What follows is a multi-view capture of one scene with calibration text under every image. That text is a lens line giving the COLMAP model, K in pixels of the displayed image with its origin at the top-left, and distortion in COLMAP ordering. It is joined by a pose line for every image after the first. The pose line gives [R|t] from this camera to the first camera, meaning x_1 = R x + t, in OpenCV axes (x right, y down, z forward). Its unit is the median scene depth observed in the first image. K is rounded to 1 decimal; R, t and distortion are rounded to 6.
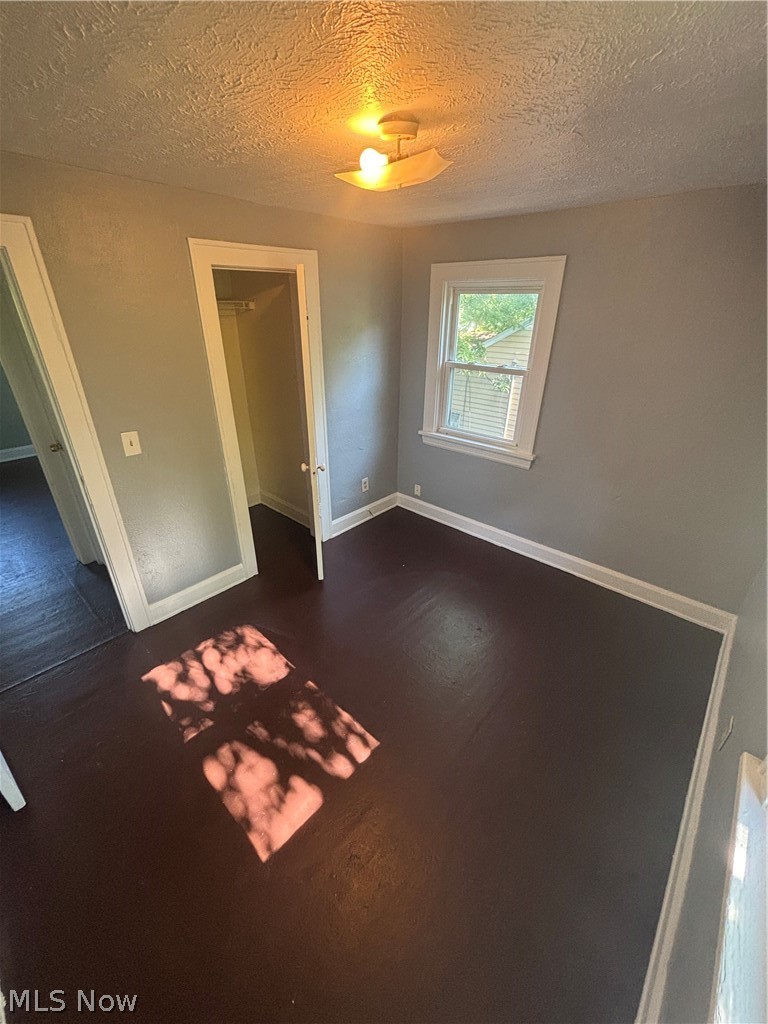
lens RADIAL K [[412.2, 0, 383.1], [0, 412.2, 512.4], [0, 0, 1]] dist [0.002019, 0.000148]
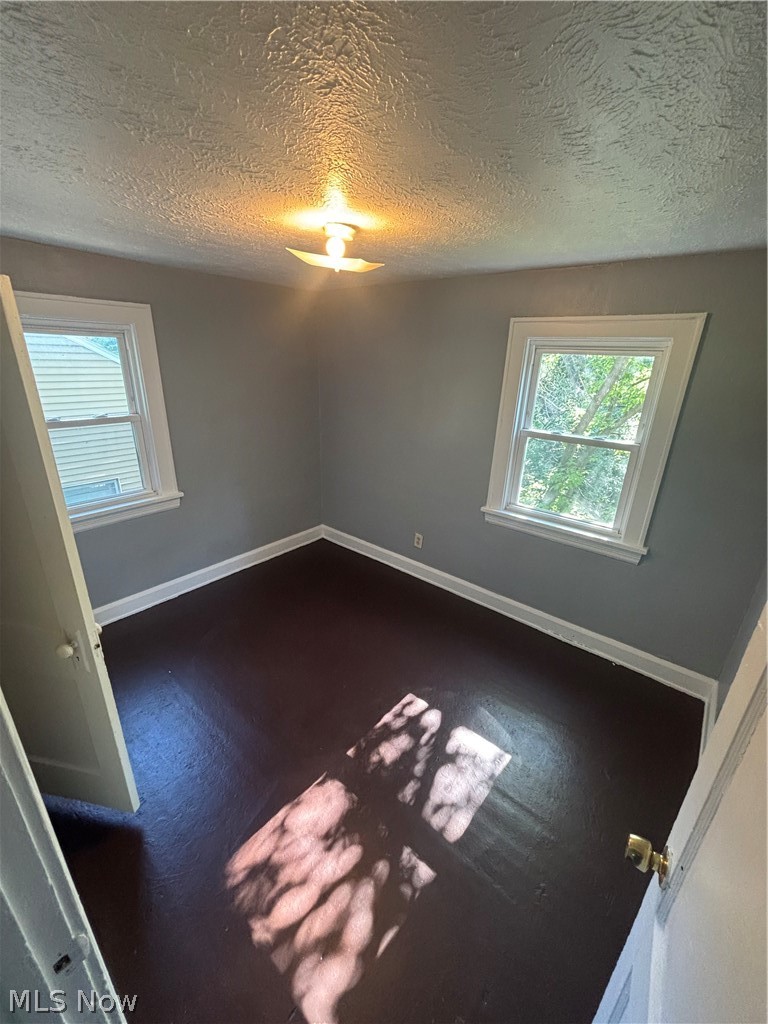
lens RADIAL K [[412.2, 0, 383.1], [0, 412.2, 512.4], [0, 0, 1]] dist [0.002019, 0.000148]
pose [[-0.040804, -0.366187, 0.929646, -0.887325], [0.423582, 0.836336, 0.348024, -0.339874], [-0.904938, 0.407982, 0.120985, 0.637417]]
